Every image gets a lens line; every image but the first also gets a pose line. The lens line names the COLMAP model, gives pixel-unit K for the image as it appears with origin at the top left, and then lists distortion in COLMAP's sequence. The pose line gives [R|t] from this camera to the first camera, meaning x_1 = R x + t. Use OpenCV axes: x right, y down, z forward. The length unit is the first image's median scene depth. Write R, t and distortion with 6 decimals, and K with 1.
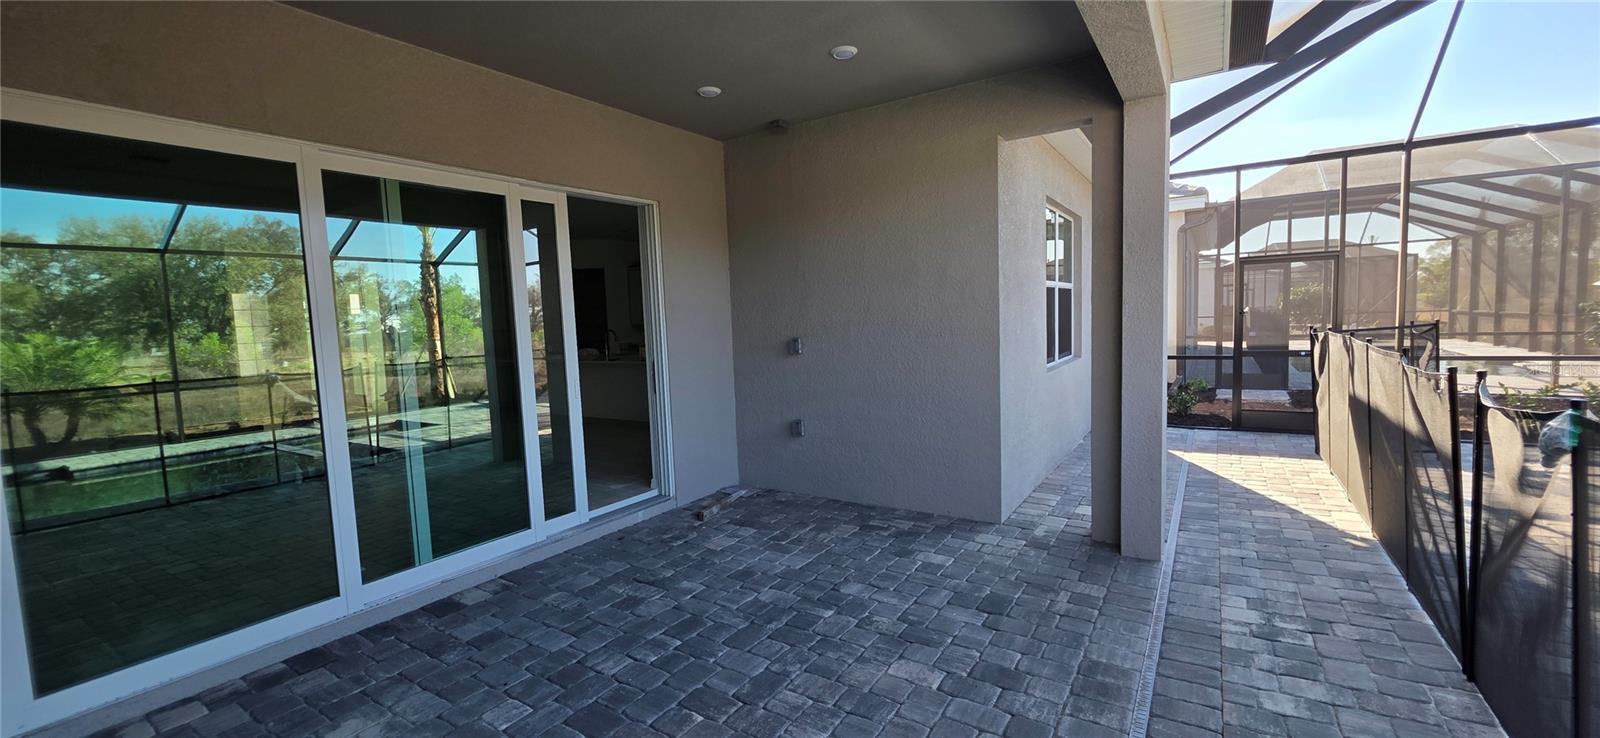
lens RADIAL K [[631.0, 0, 786.2], [0, 631.0, 363.6], [0, 0, 1]] dist [0.000385, 0.000040]
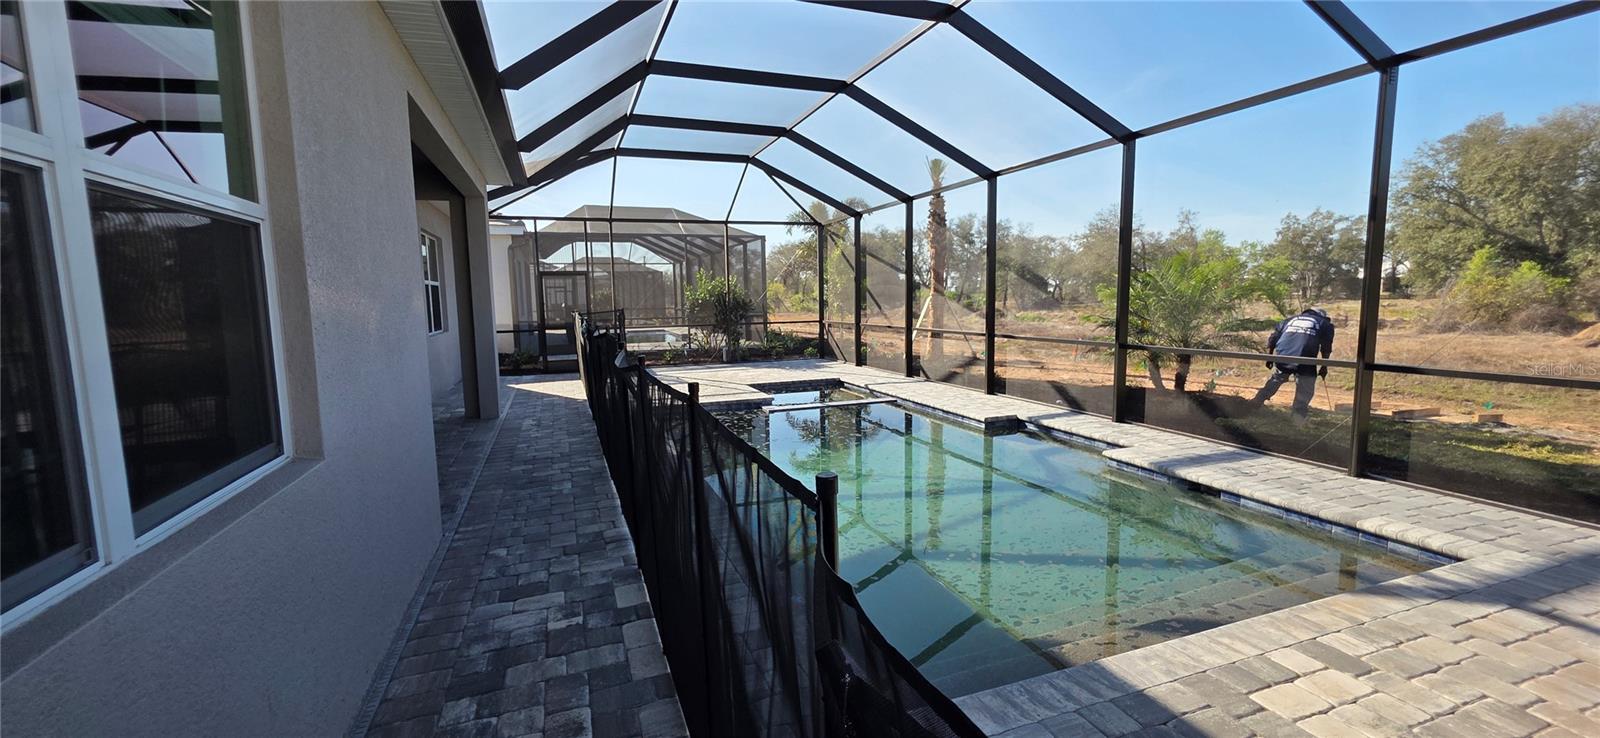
lens RADIAL K [[631.0, 0, 786.2], [0, 631.0, 363.6], [0, 0, 1]] dist [0.000385, 0.000040]
pose [[0.588008, -0.062340, 0.806449, -0.347136], [0.059988, 0.997641, 0.033380, 0.080432], [-0.806628, 0.028749, 0.590360, -0.666870]]
